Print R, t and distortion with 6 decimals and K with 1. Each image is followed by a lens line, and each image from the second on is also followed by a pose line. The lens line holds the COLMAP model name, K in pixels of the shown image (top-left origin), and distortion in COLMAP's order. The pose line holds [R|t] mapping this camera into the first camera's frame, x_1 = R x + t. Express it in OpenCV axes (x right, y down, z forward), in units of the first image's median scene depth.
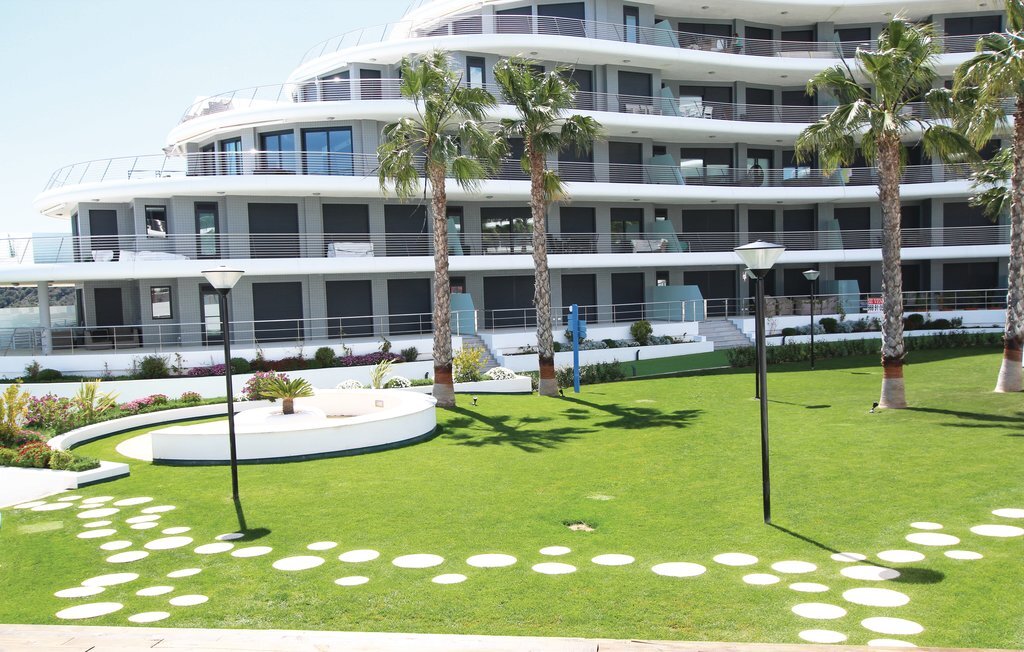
lens RADIAL K [[897.9, 0, 512.0], [0, 897.9, 326.0], [0, 0, 1]] dist [-0.003296, -0.004781]
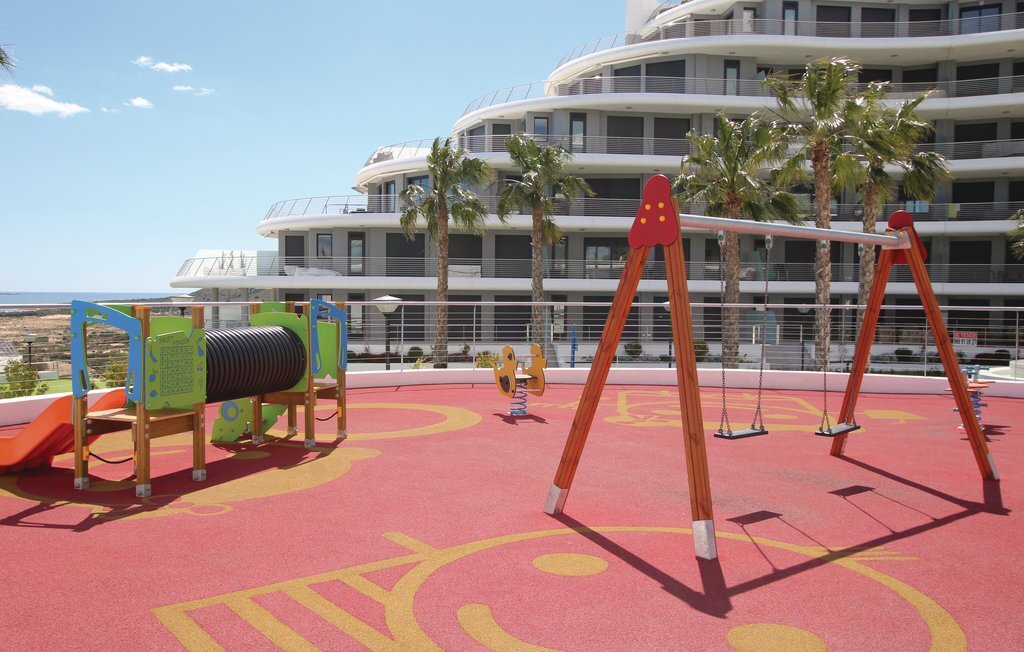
lens RADIAL K [[897.9, 0, 512.0], [0, 897.9, 326.0], [0, 0, 1]] dist [-0.003296, -0.004781]
pose [[0.941077, 0.051965, -0.334176, 0.298107], [-0.054073, 0.998532, 0.002998, -0.015162], [0.333842, 0.015249, 0.942506, -0.156361]]
